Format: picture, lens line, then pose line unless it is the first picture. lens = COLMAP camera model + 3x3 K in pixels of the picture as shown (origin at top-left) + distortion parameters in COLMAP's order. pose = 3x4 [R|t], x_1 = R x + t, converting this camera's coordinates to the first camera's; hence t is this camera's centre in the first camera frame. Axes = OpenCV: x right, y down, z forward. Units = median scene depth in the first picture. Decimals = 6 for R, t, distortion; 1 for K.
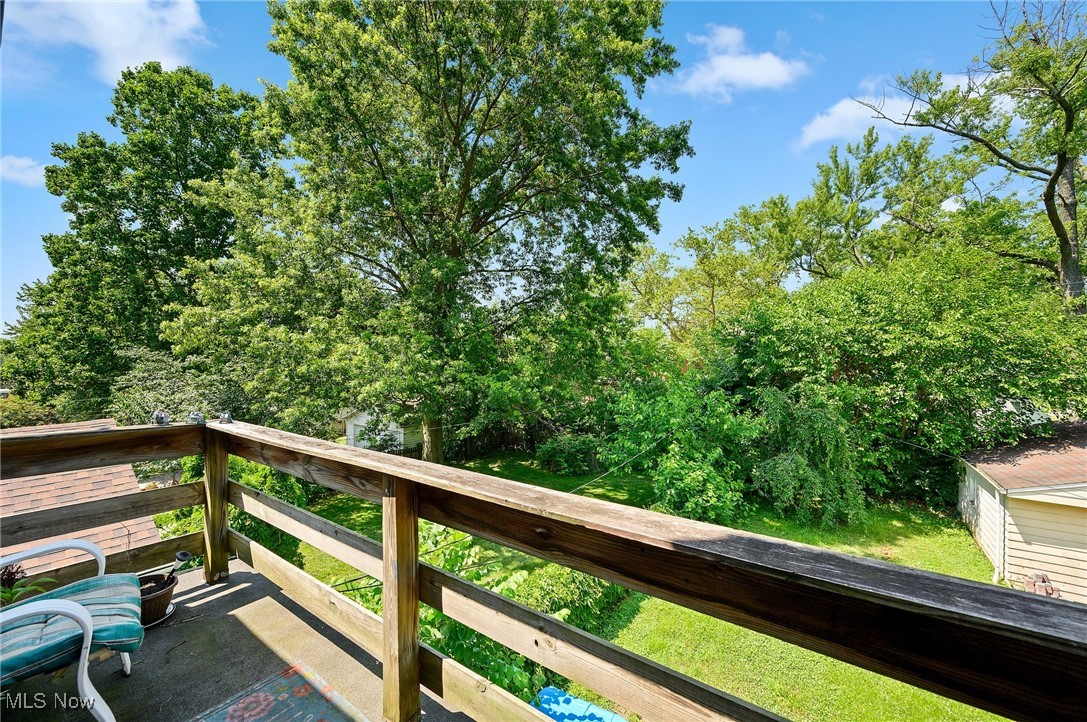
lens RADIAL K [[428.0, 0, 536.0], [0, 428.0, 358.7], [0, 0, 1]] dist [0.000584, 0.000044]
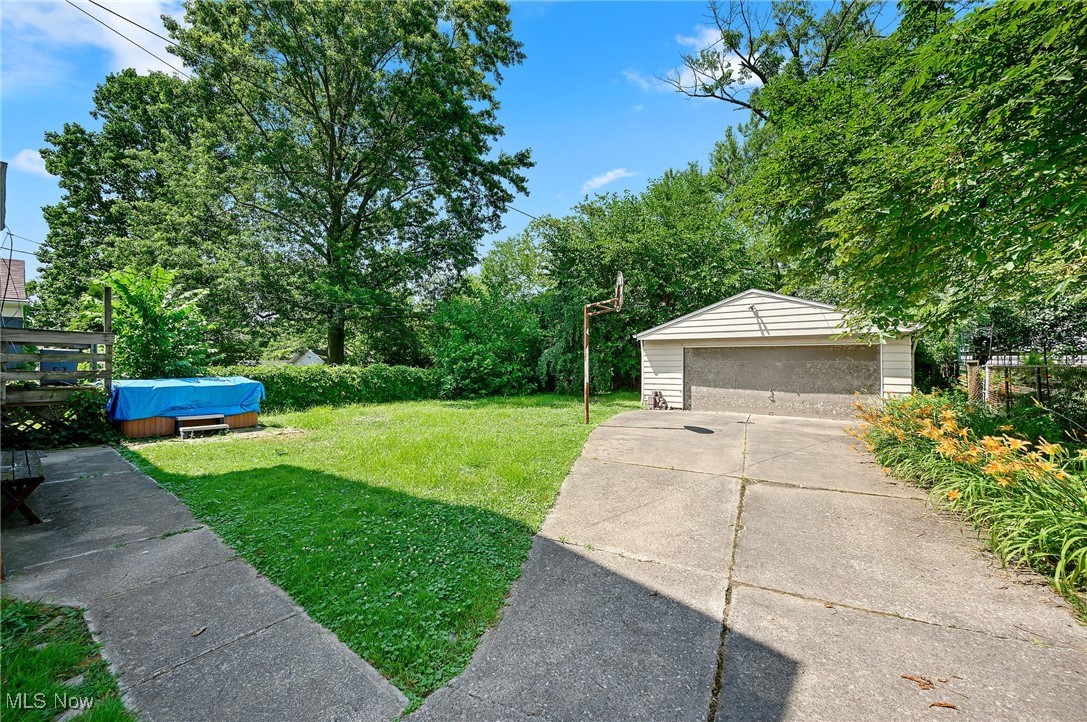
lens RADIAL K [[428.0, 0, 552.3], [0, 428.0, 365.0], [0, 0, 1]] dist [0.000584, 0.000044]
pose [[0.999020, -0.003945, -0.044095, 0.446067], [0.003685, 0.999975, -0.005972, 0.210344], [0.044118, 0.005804, 0.999009, -0.221845]]
